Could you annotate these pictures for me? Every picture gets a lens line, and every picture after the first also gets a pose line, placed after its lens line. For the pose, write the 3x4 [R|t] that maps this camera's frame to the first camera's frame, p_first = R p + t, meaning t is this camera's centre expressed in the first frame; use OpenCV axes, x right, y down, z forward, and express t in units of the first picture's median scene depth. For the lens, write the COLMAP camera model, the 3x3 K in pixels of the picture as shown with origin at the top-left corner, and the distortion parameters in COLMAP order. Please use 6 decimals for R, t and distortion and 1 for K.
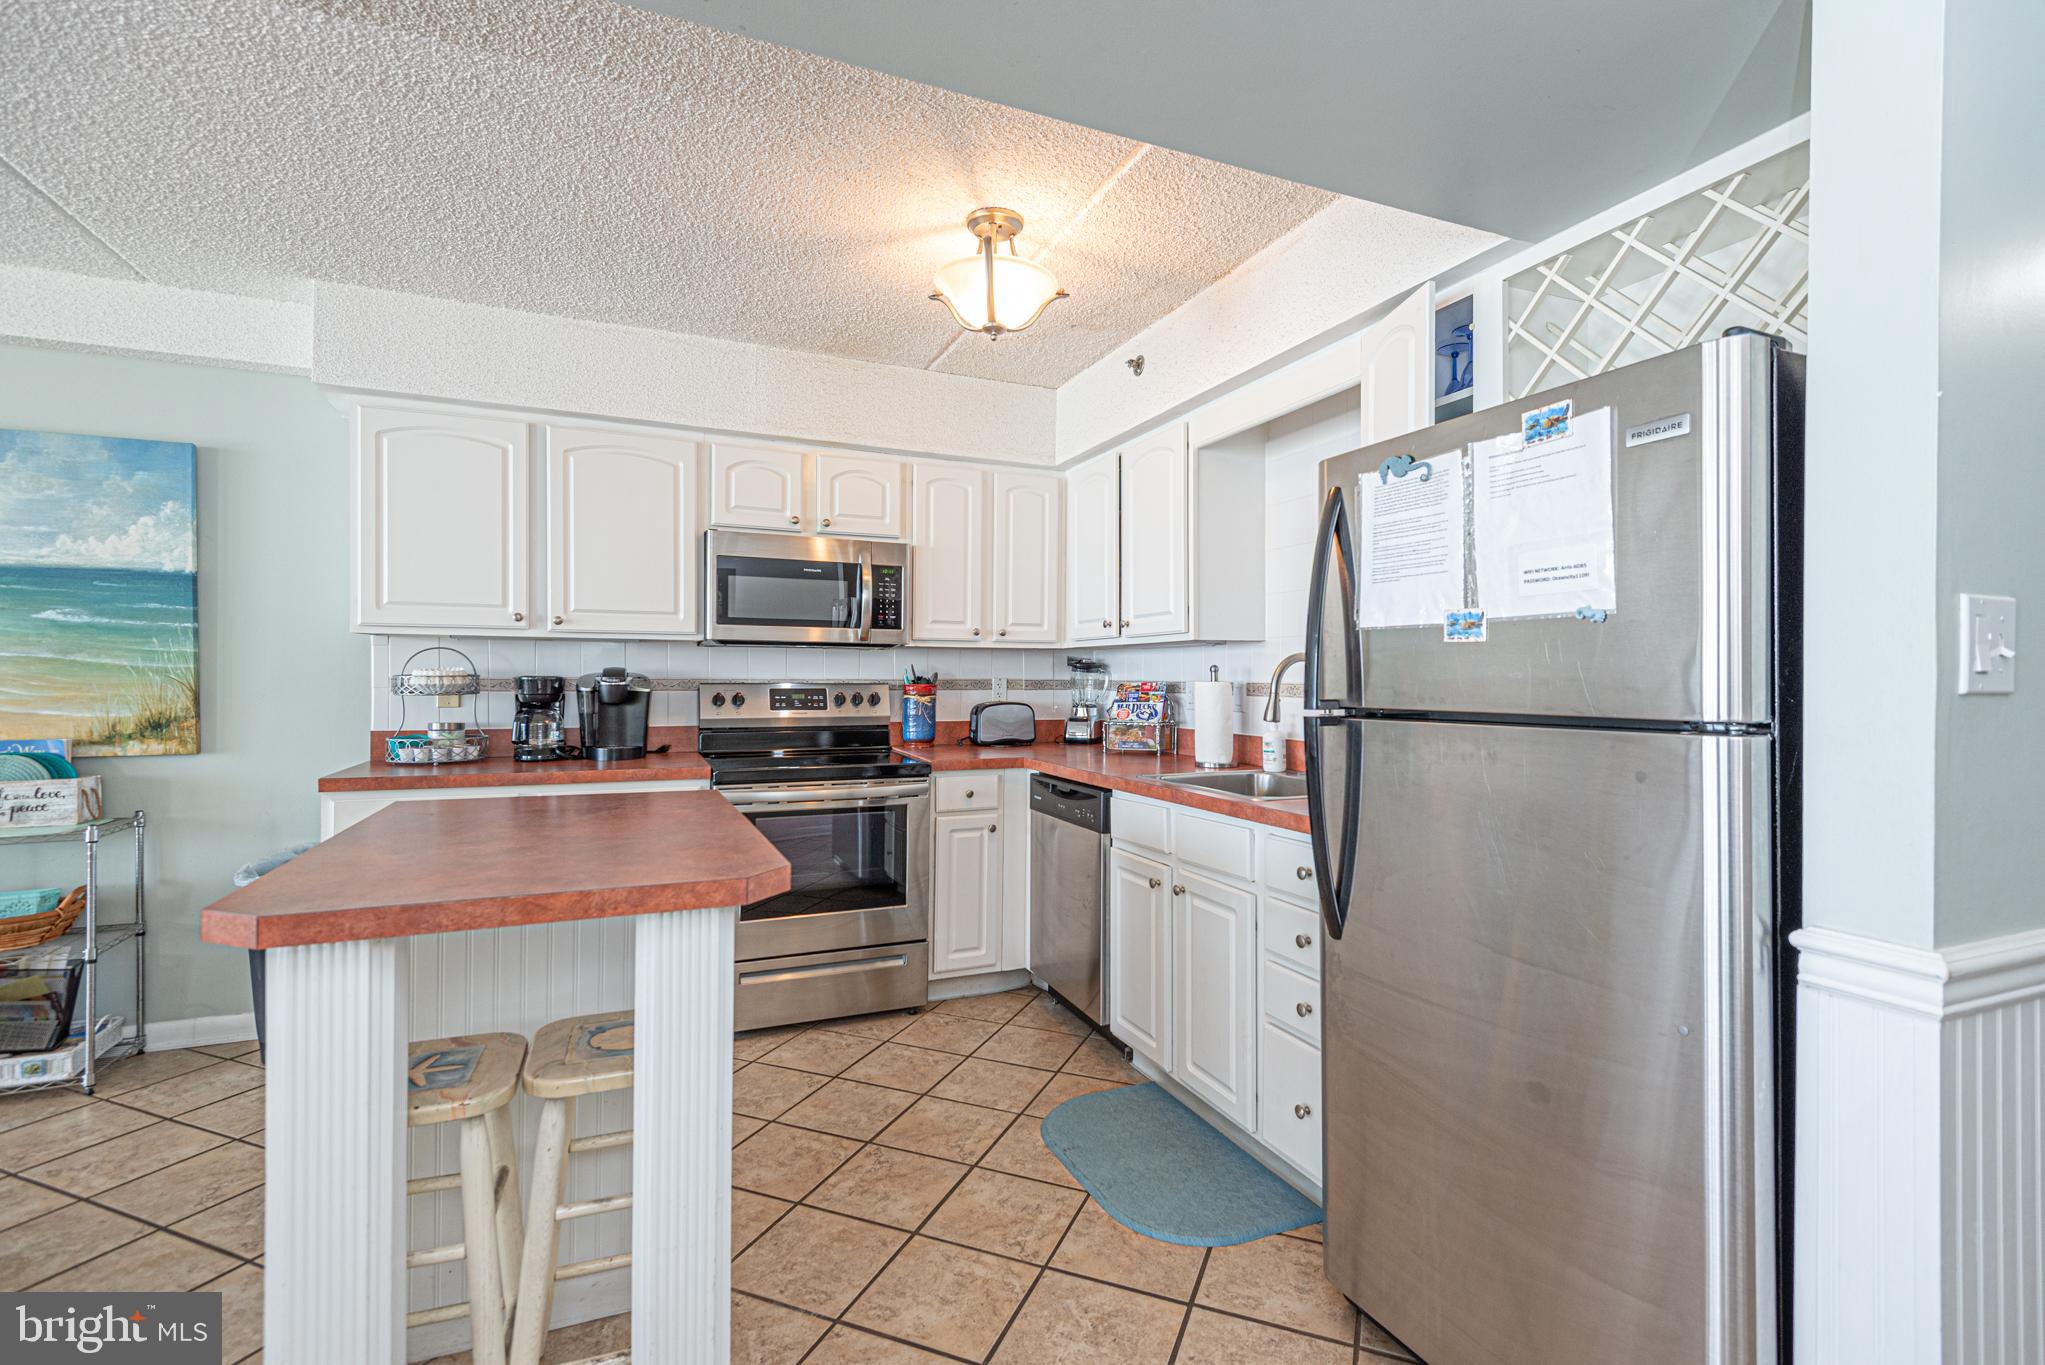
lens RADIAL K [[931.4, 0, 1015.7], [0, 931.4, 680.0], [0, 0, 1]] dist [0.009743, -0.009588]
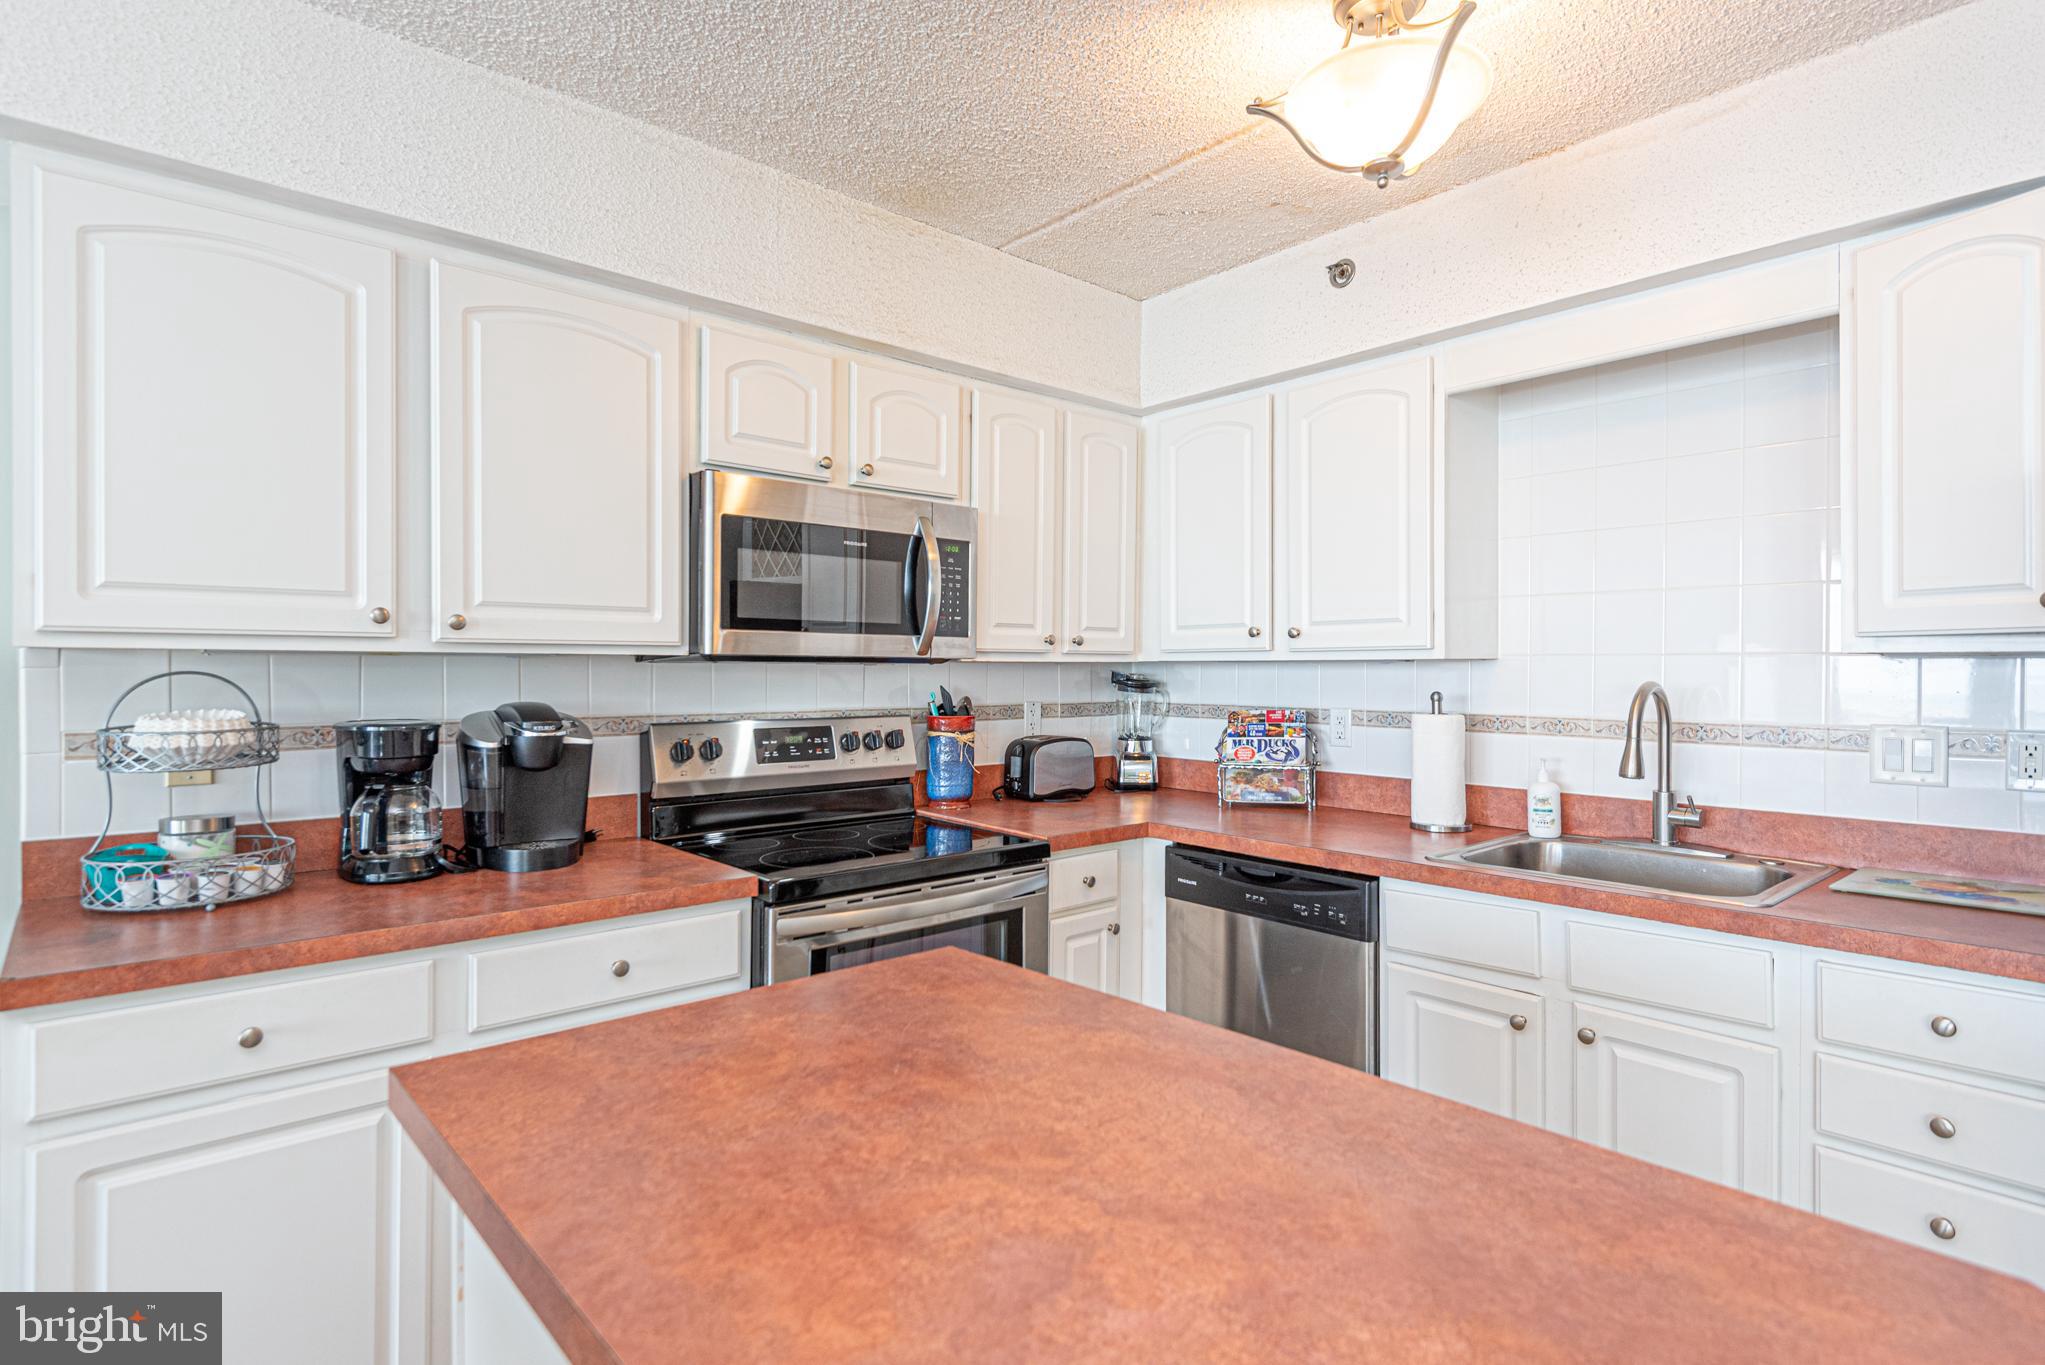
lens RADIAL K [[1044.7, 0, 1009.2], [0, 1044.7, 675.6], [0, 0, 1]] dist [-0.002269, -0.000835]
pose [[0.952072, -0.005200, 0.305831, -0.325302], [0.004144, 0.999983, 0.004102, -0.029899], [-0.305847, -0.002639, 0.952077, 0.284782]]
